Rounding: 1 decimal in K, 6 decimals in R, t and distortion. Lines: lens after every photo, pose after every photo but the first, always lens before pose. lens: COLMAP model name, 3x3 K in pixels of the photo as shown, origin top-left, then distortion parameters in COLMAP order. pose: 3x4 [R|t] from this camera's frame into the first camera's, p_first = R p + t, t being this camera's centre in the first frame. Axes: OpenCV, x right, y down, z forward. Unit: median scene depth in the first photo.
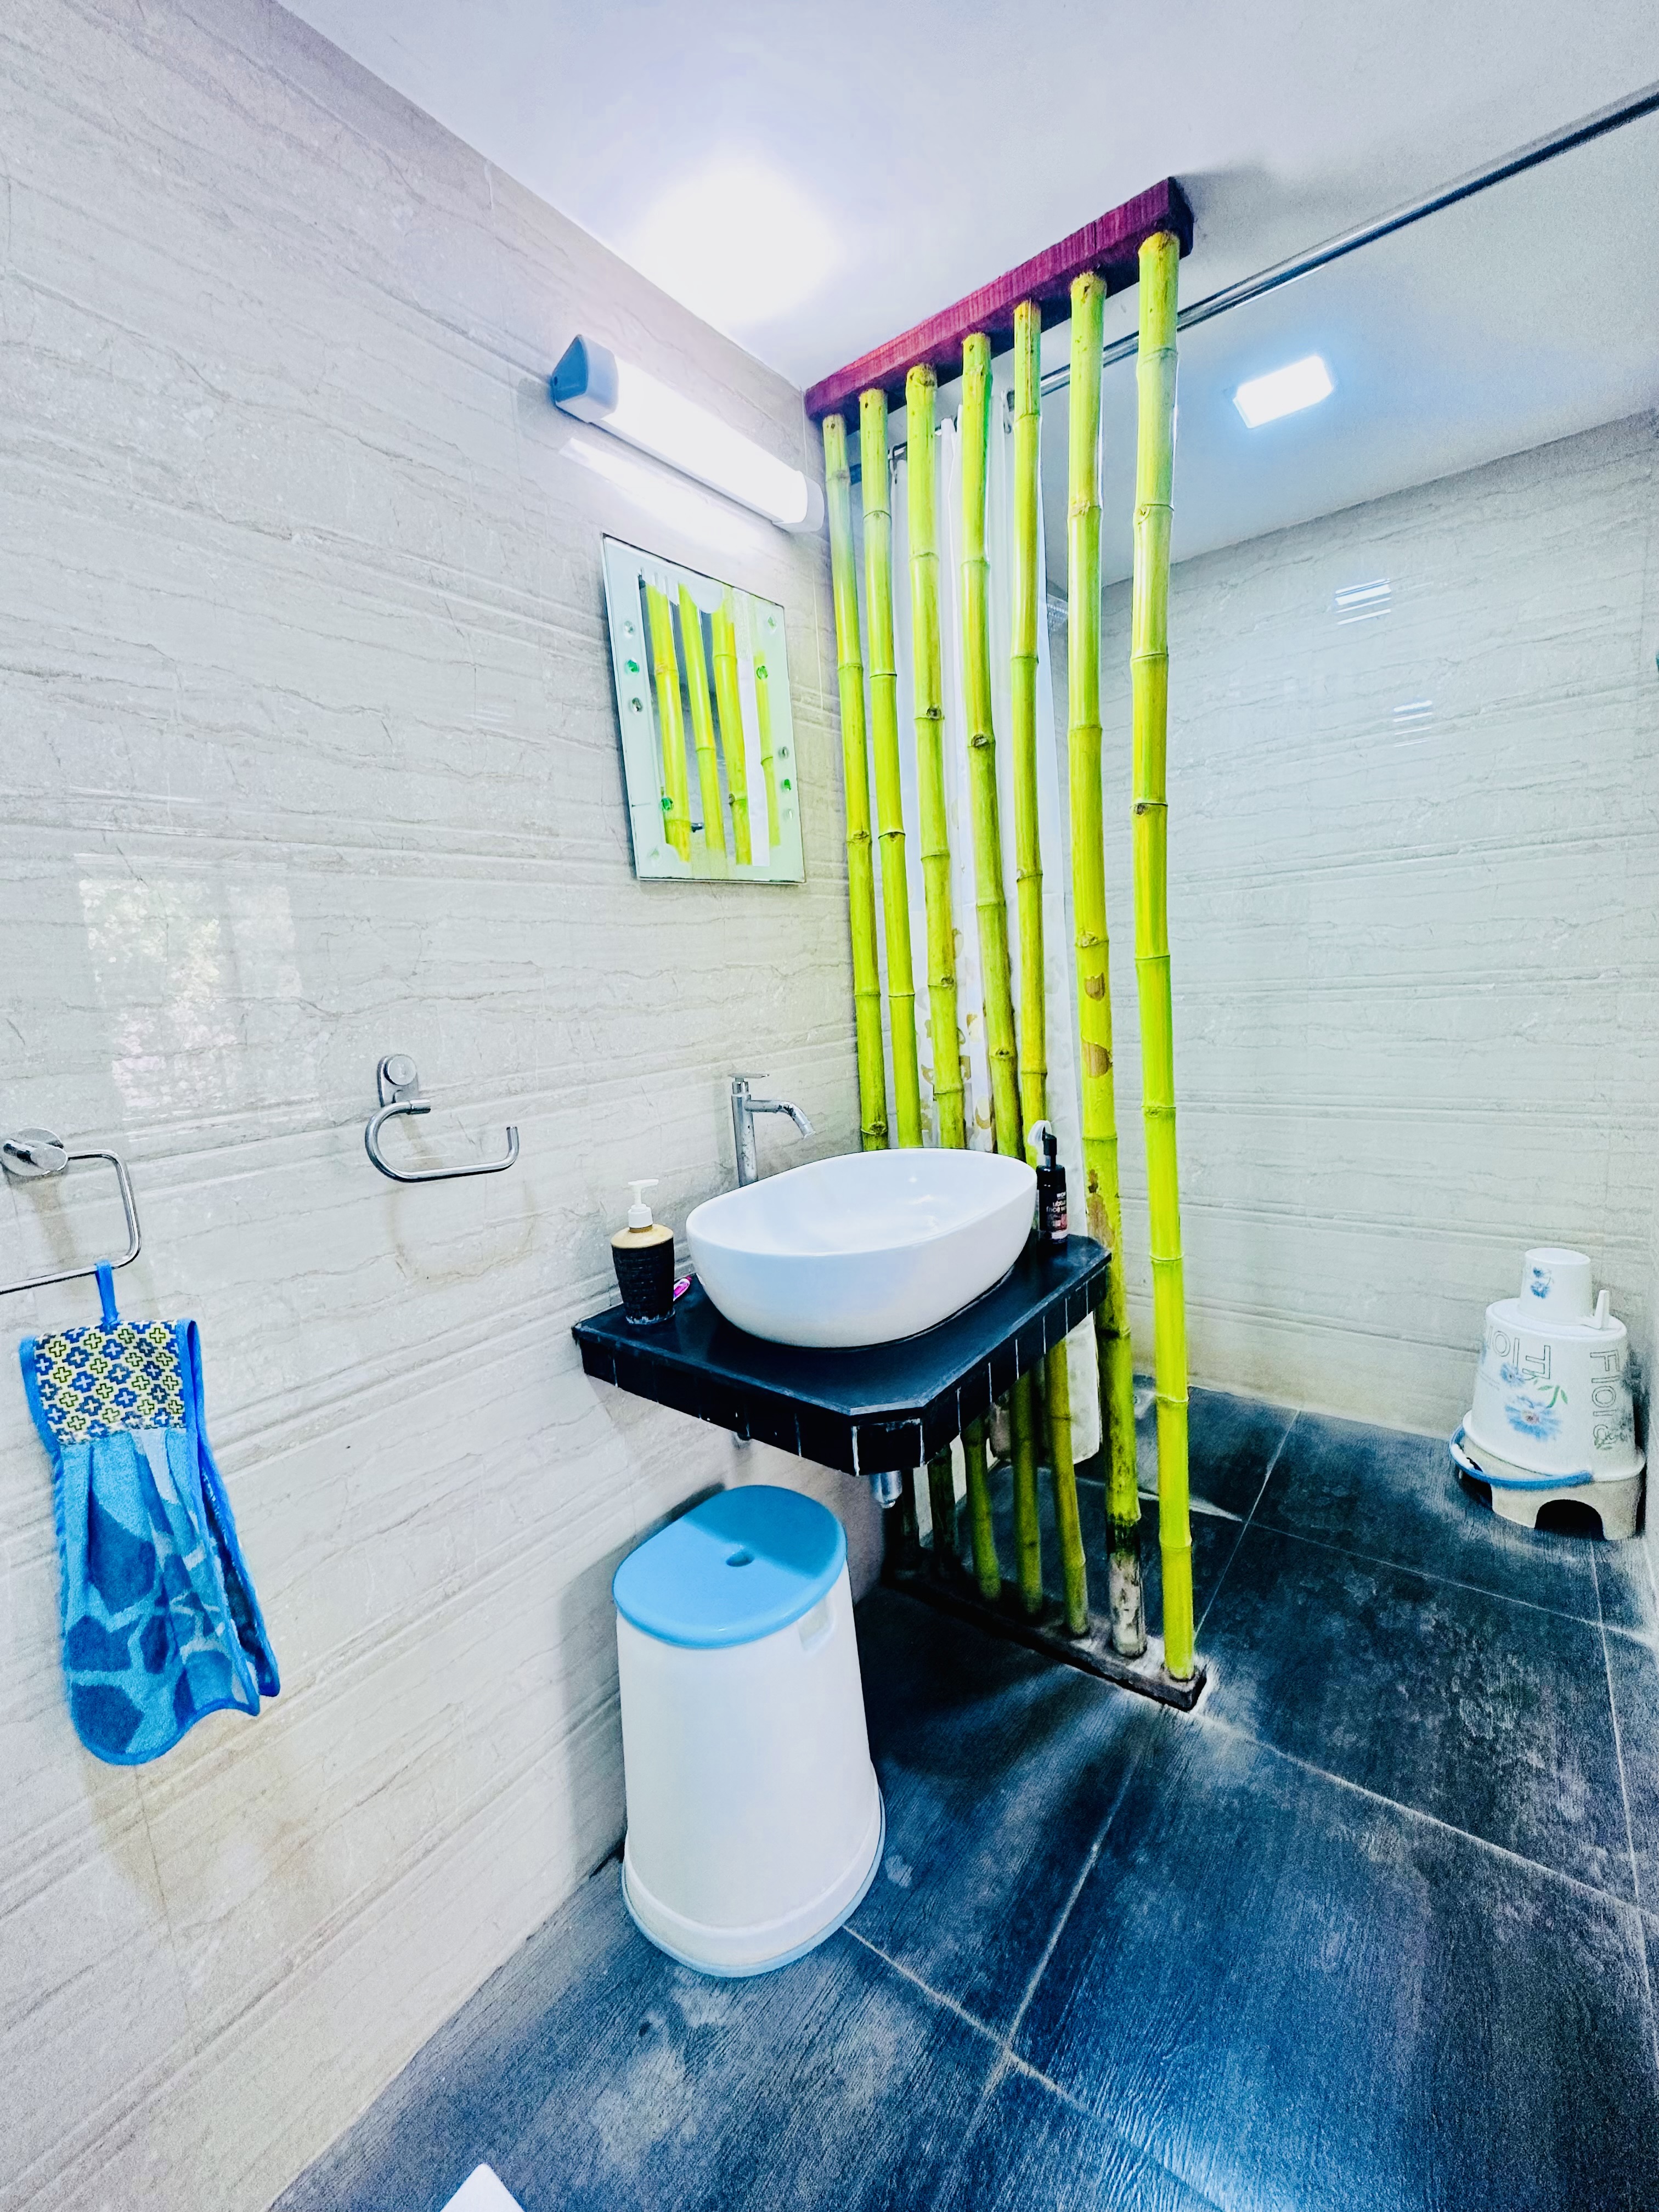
lens RADIAL K [[880.8, 0, 831.2], [0, 880.8, 1102.5], [0, 0, 1]] dist [-0.001592, 0.000789]
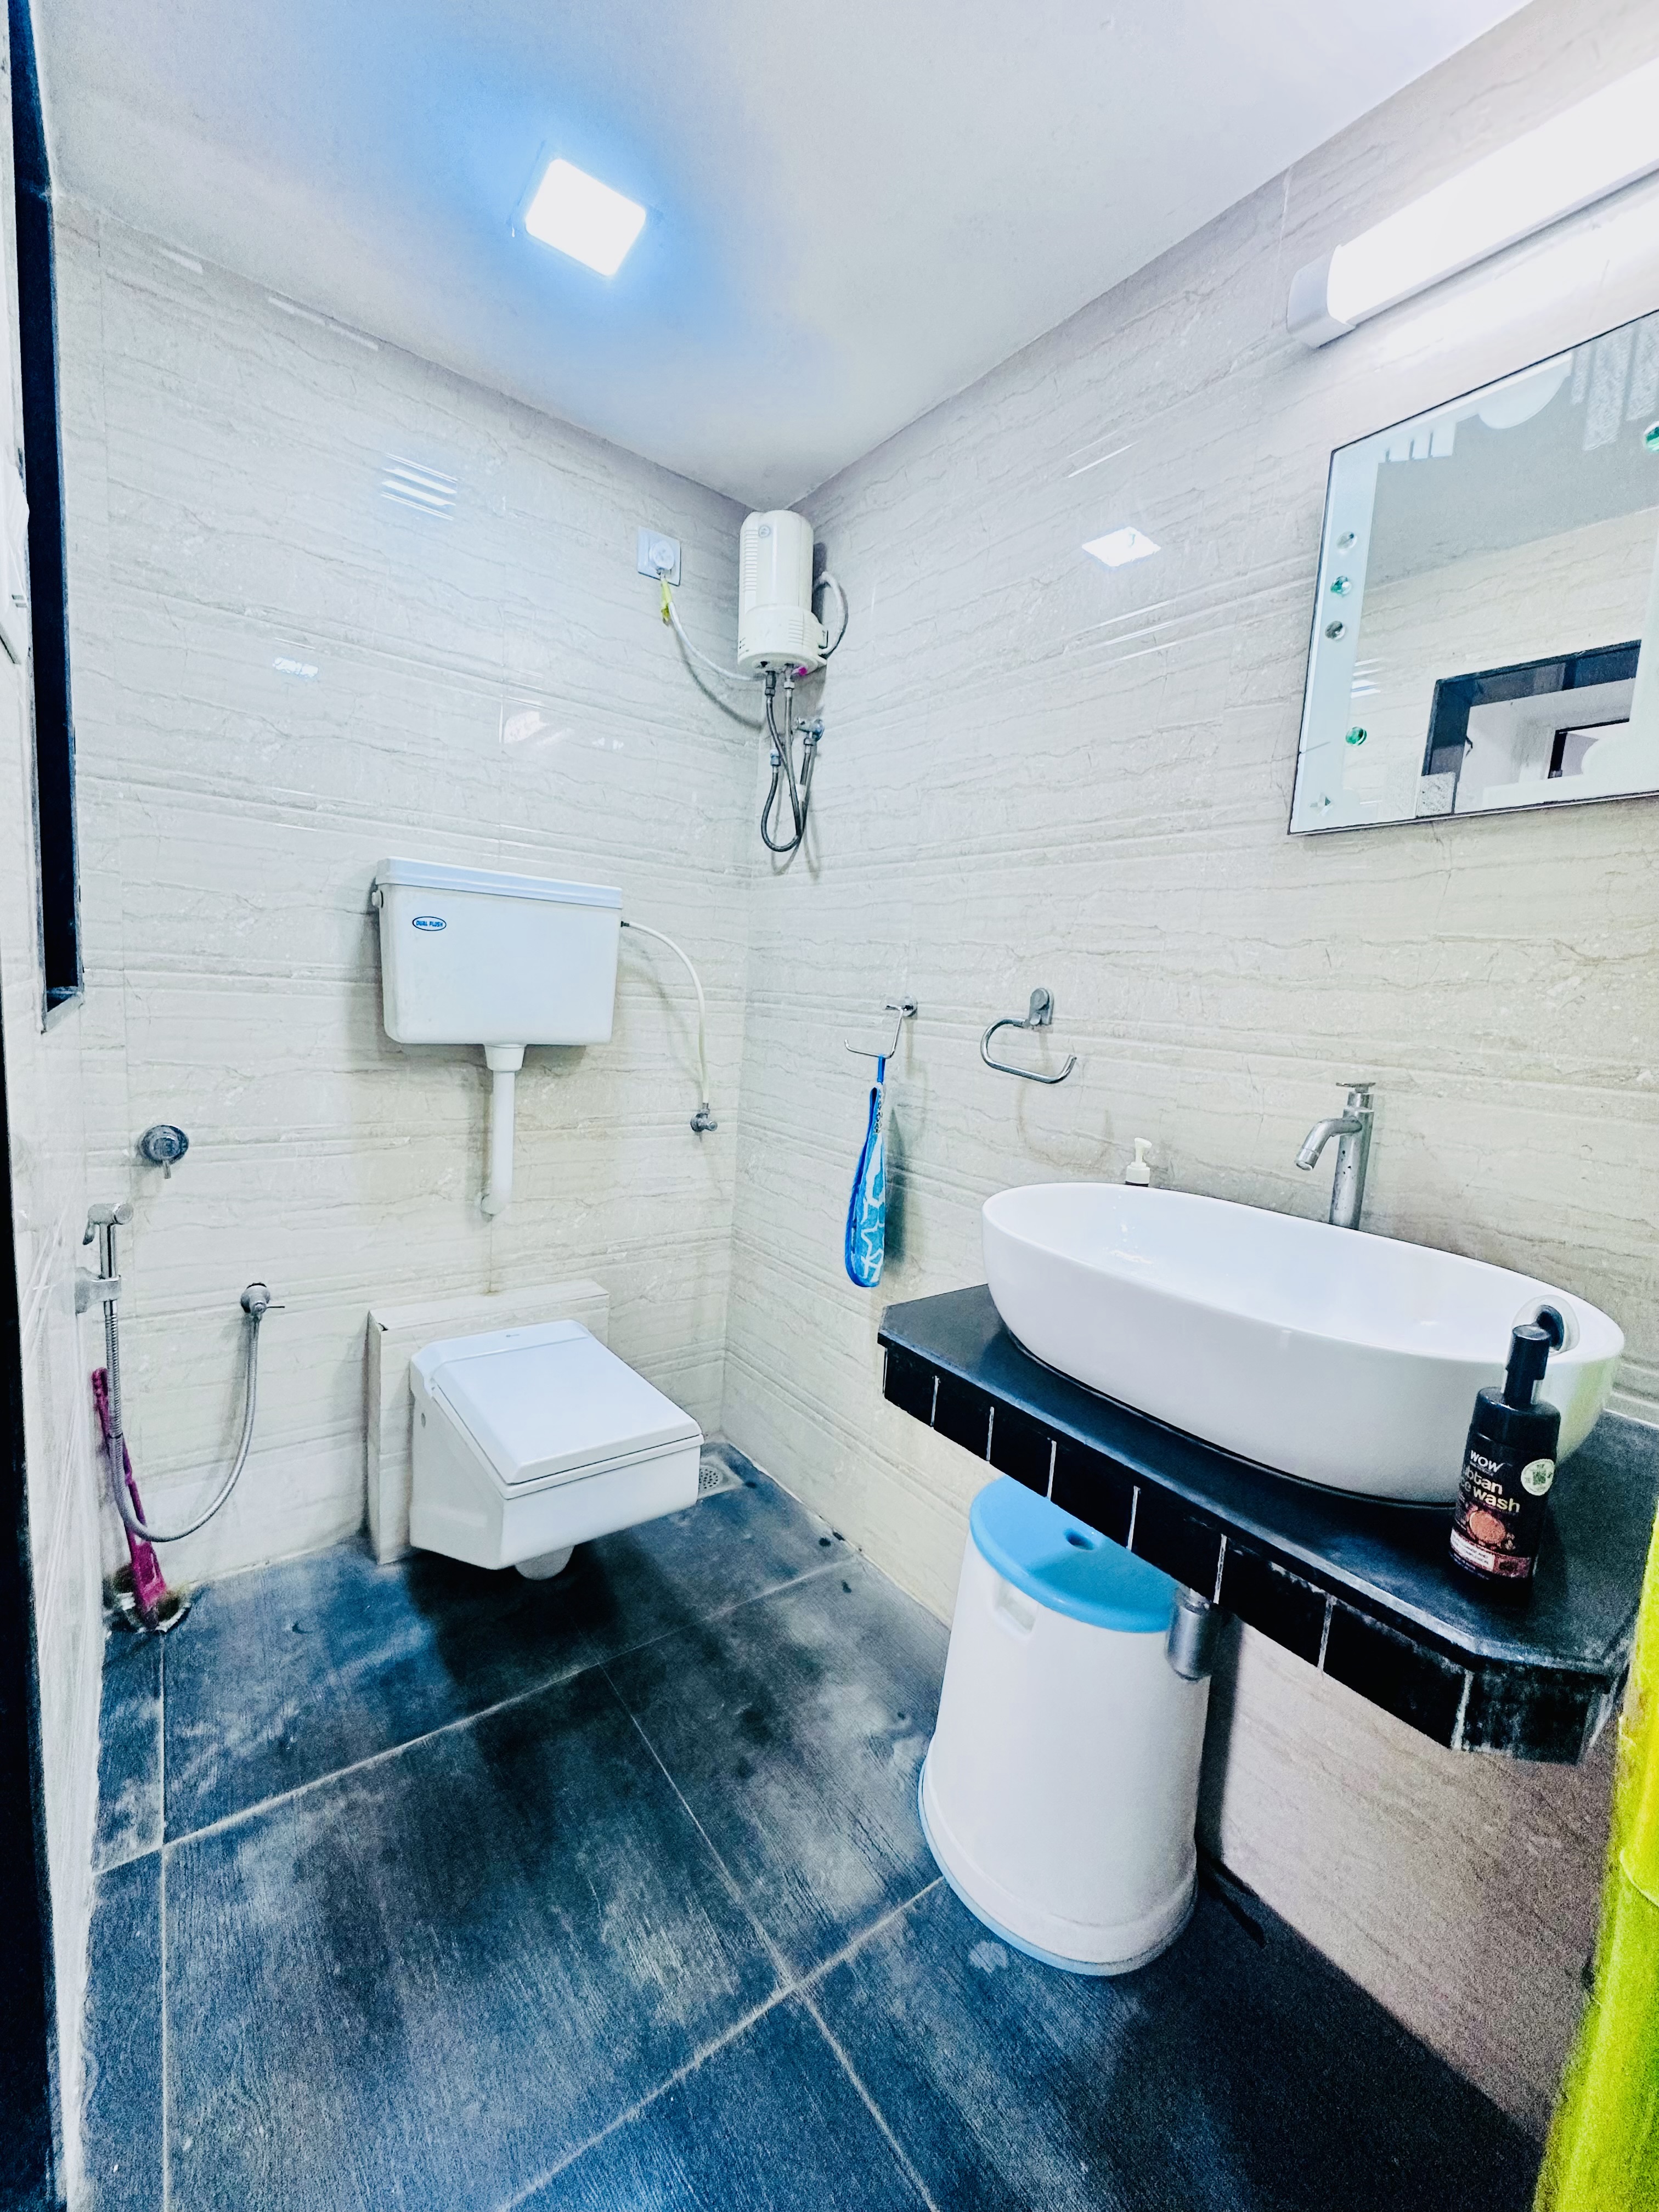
lens RADIAL K [[880.8, 0, 835.4], [0, 880.8, 1101.1], [0, 0, 1]] dist [-0.001592, 0.000789]
pose [[-0.265018, 0.167674, -0.949553, 0.911706], [-0.193365, 0.955519, 0.222695, -0.122095], [0.944656, 0.242628, -0.220807, 0.950479]]
